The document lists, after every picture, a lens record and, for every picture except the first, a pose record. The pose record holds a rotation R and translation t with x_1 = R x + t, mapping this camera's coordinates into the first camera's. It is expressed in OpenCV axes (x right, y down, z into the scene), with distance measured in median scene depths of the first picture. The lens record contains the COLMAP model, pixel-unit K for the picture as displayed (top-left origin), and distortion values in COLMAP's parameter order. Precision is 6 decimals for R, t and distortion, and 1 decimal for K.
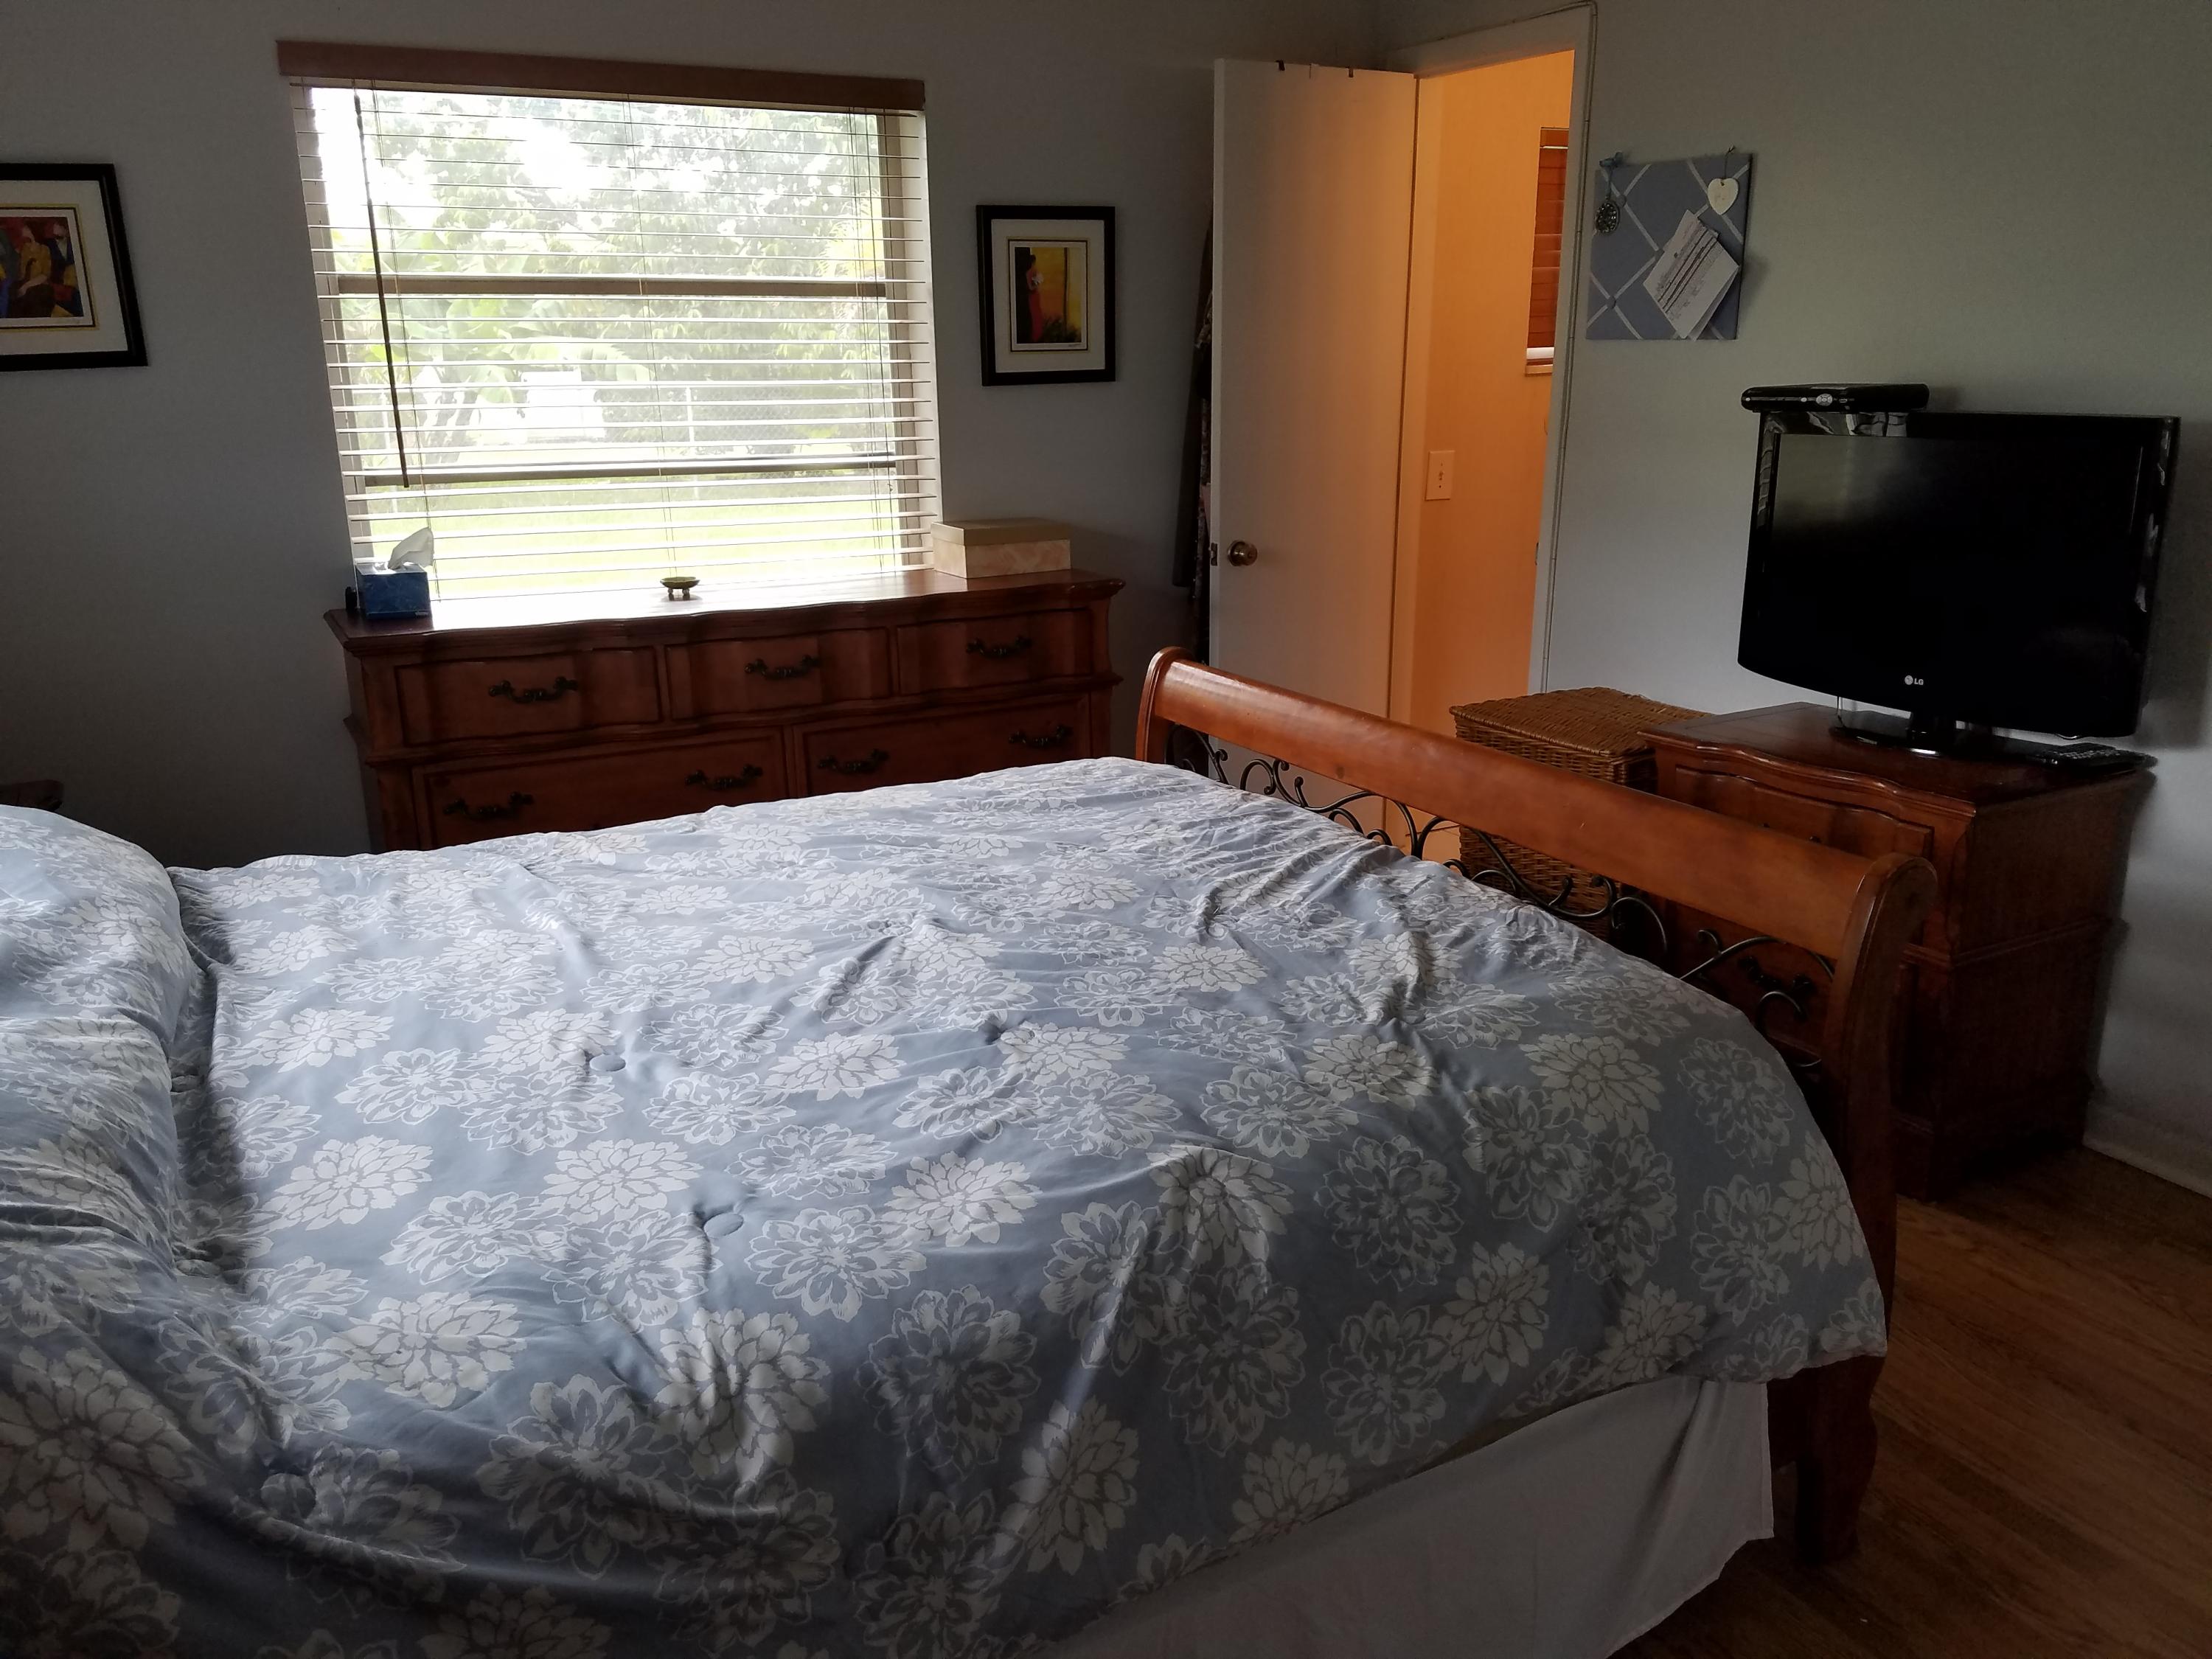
lens RADIAL K [[1717.6, 0, 1106.0], [0, 1717.6, 829.5], [0, 0, 1]] dist [0.113779, -0.149649]
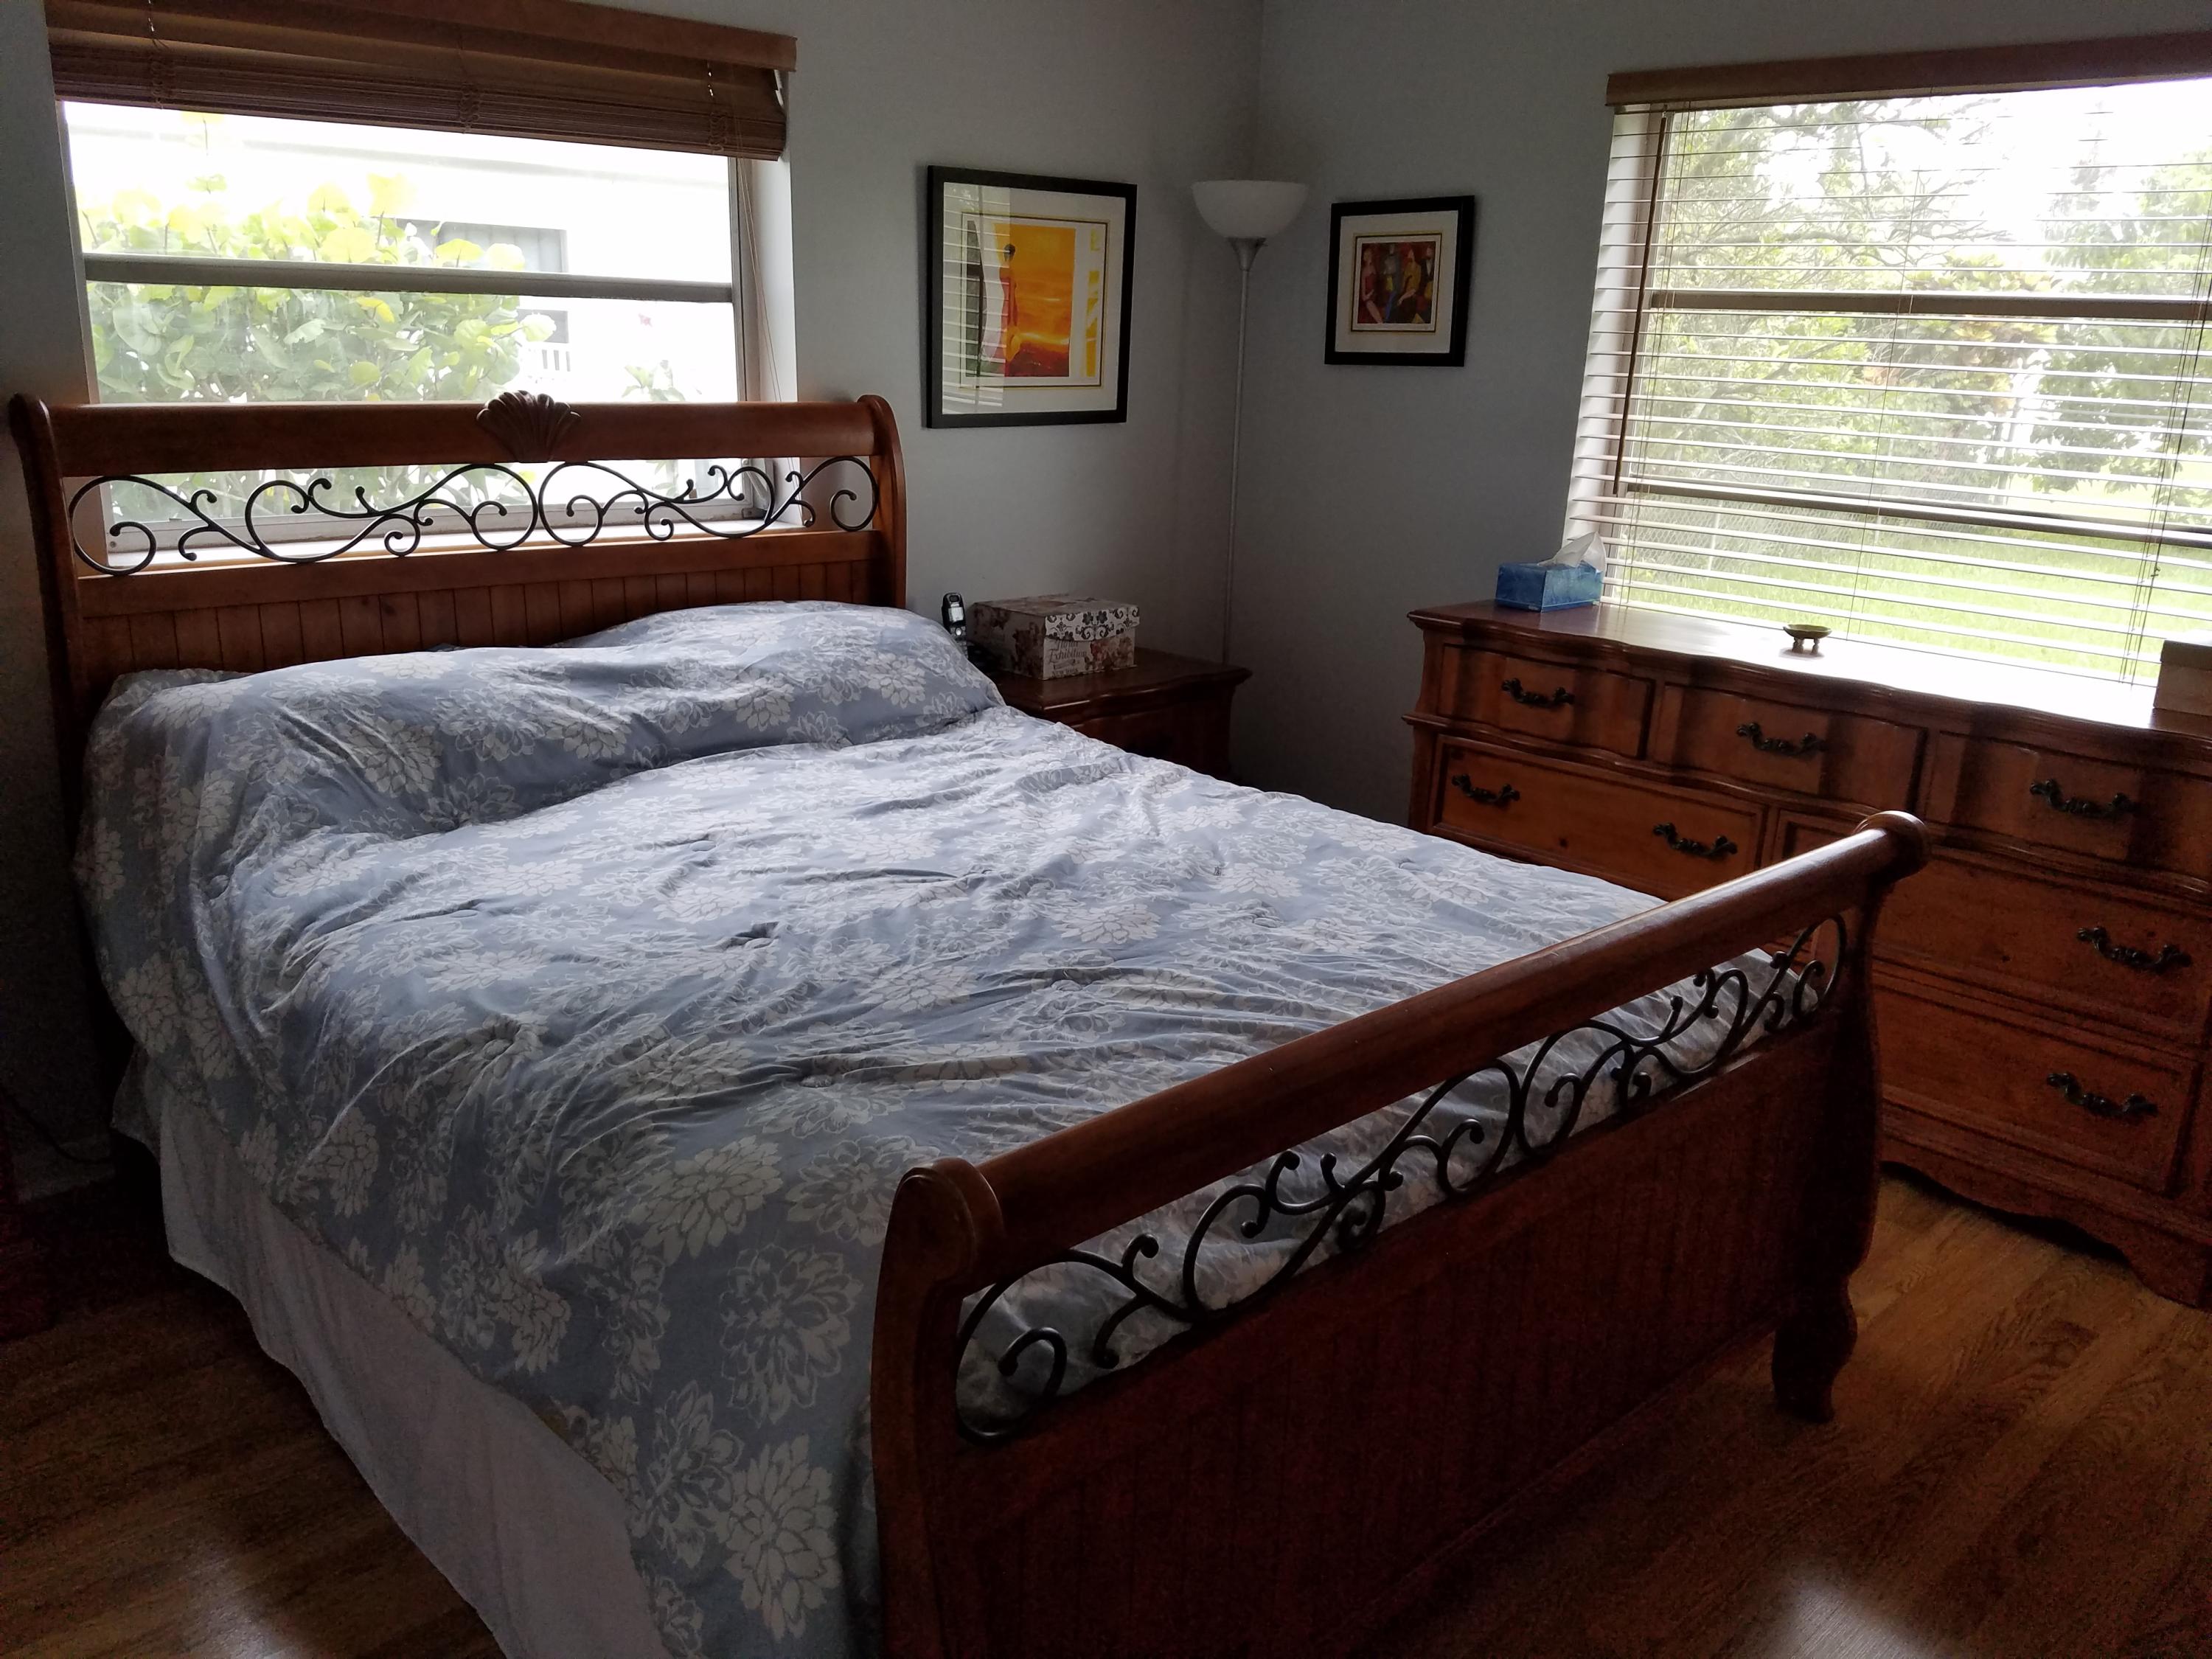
lens RADIAL K [[1669.4, 0, 1075.9], [0, 1669.4, 836.2], [0, 0, 1]] dist [0.251821, -0.533691]
pose [[0.249011, 0.296221, -0.922088, 0.707605], [-0.301091, 0.928578, 0.216996, -0.176472], [0.920509, 0.223598, 0.320416, 0.572410]]
